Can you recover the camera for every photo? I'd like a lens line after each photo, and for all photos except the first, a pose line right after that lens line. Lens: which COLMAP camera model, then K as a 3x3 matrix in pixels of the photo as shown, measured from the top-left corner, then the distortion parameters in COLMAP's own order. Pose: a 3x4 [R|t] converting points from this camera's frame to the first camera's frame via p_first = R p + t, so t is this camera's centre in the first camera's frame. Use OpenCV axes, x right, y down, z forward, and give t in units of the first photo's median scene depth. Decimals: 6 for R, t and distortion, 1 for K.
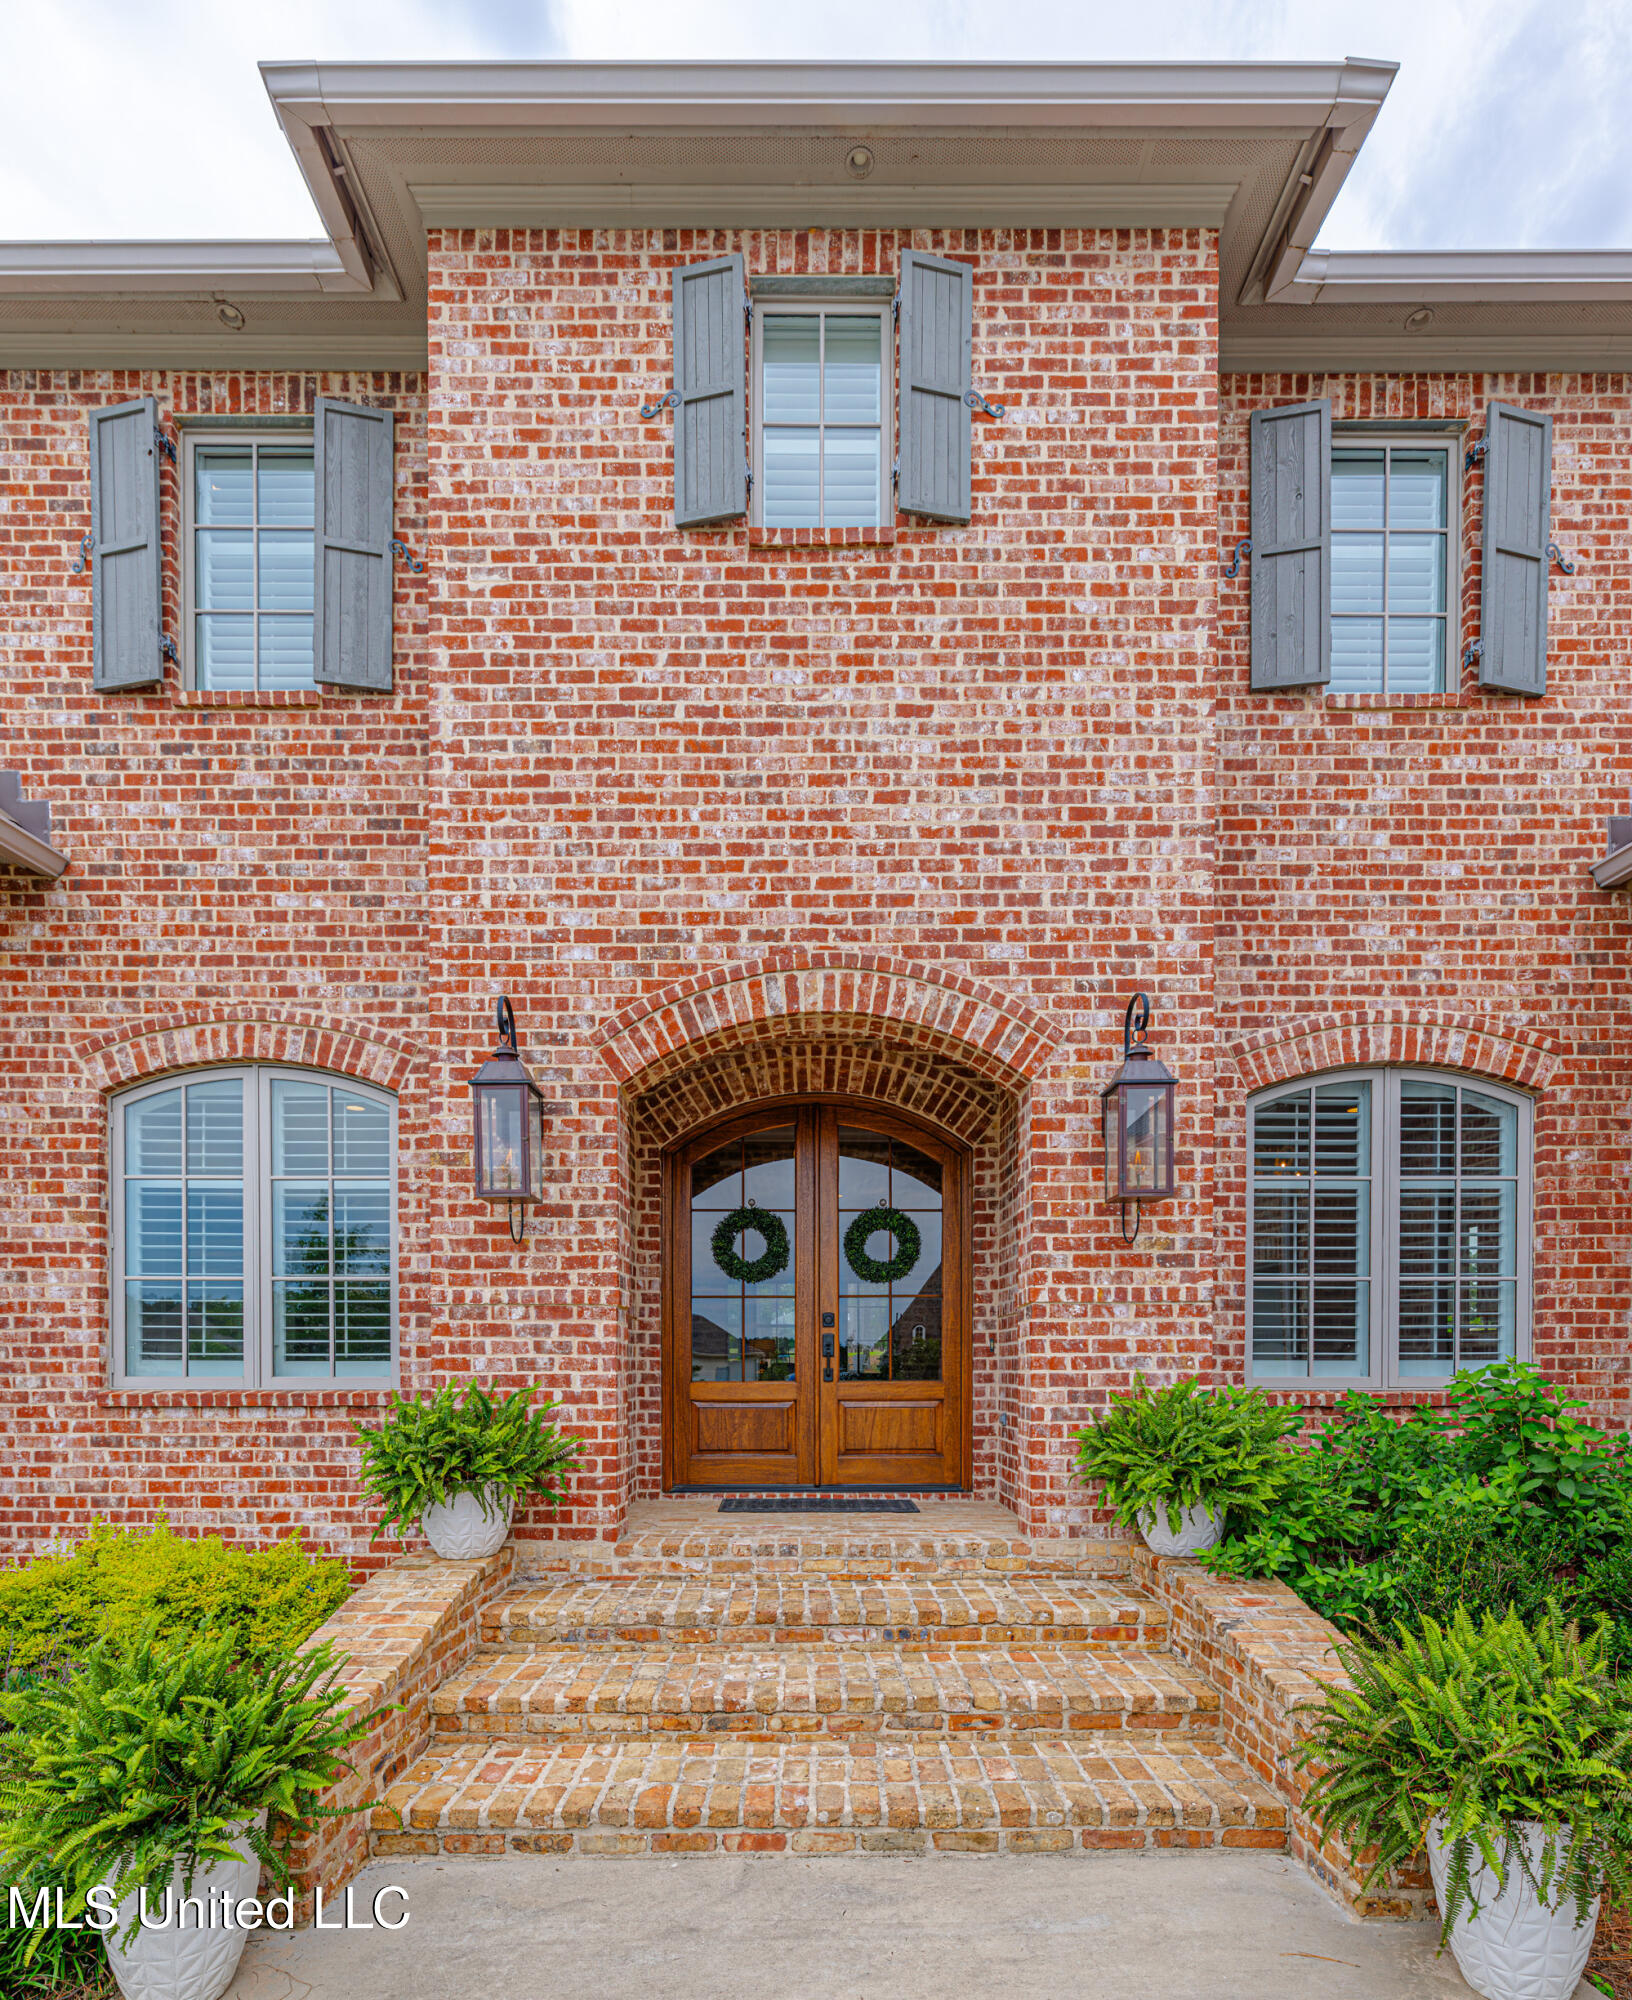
lens RADIAL K [[1061.7, 0, 803.4], [0, 1061.7, 1362.6], [0, 0, 1]] dist [0.001431, -0.000092]
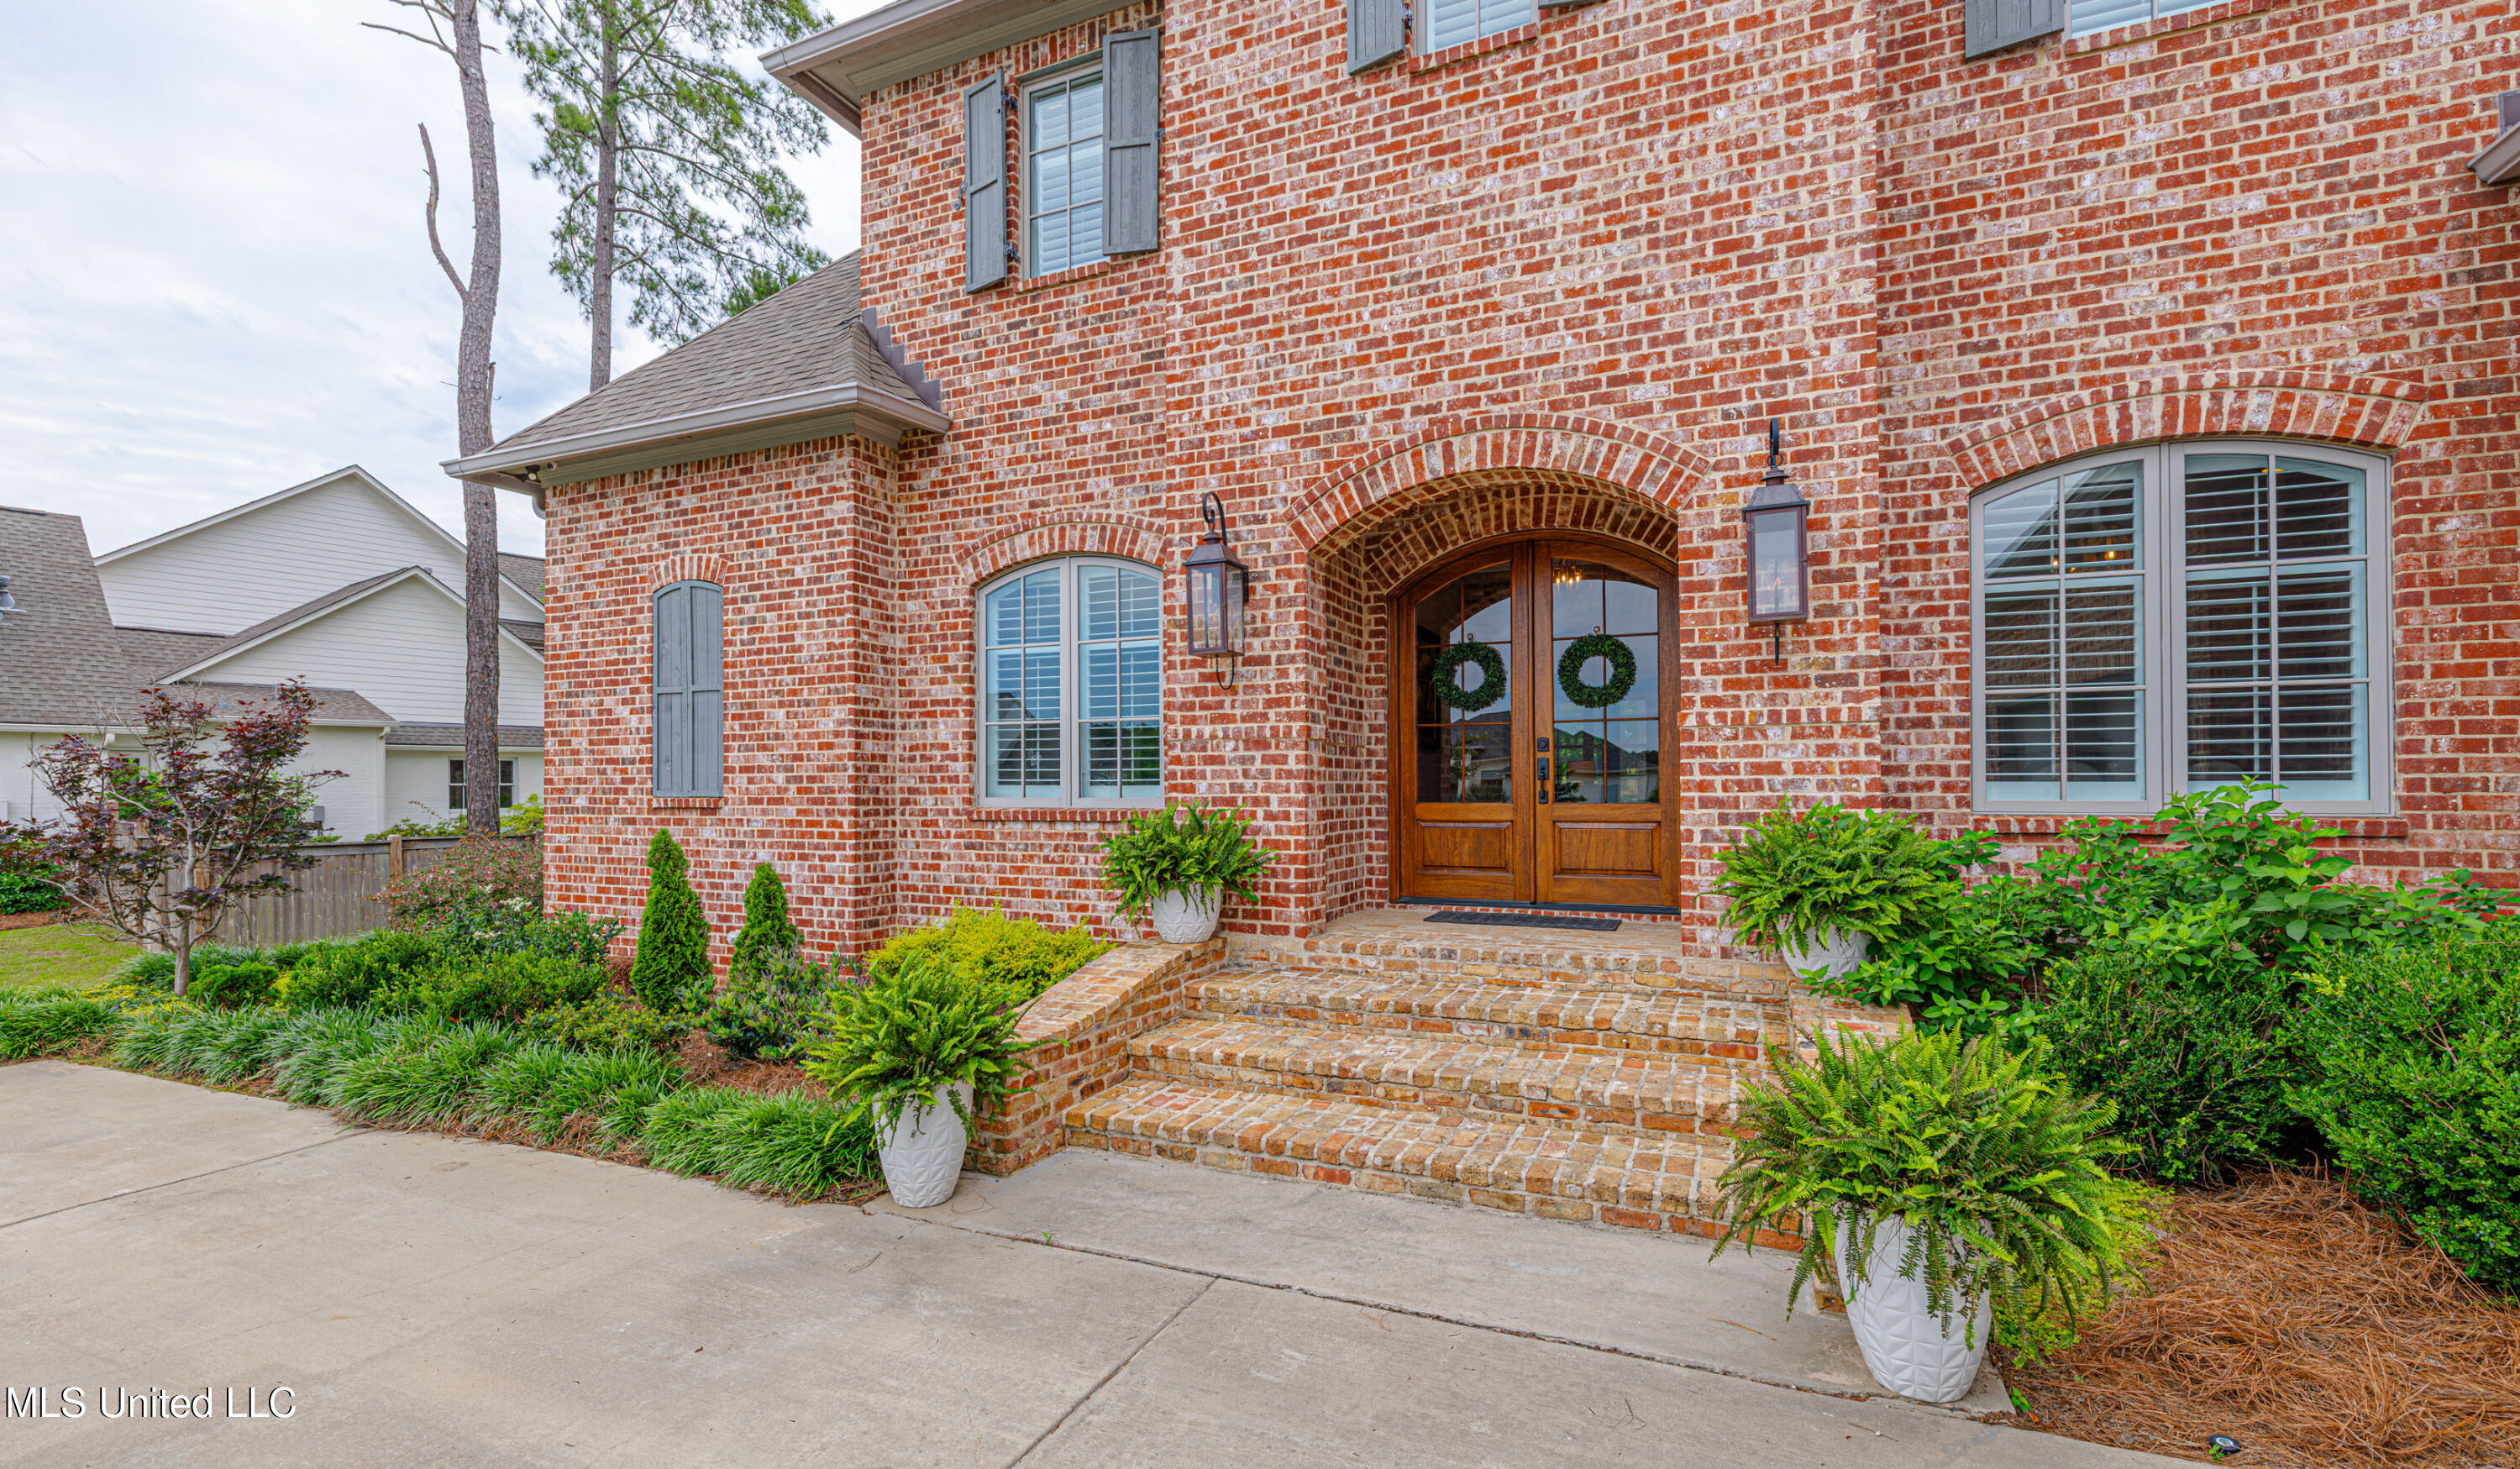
lens RADIAL K [[1125.0, 0, 1262.6], [0, 1125.0, 763.2], [0, 0, 1]] dist [0.001973, -0.001244]
pose [[0.909078, -0.011014, -0.416480, 0.278818], [0.003488, 0.999817, -0.018828, -0.002193], [0.416611, 0.015664, 0.908950, -0.147019]]
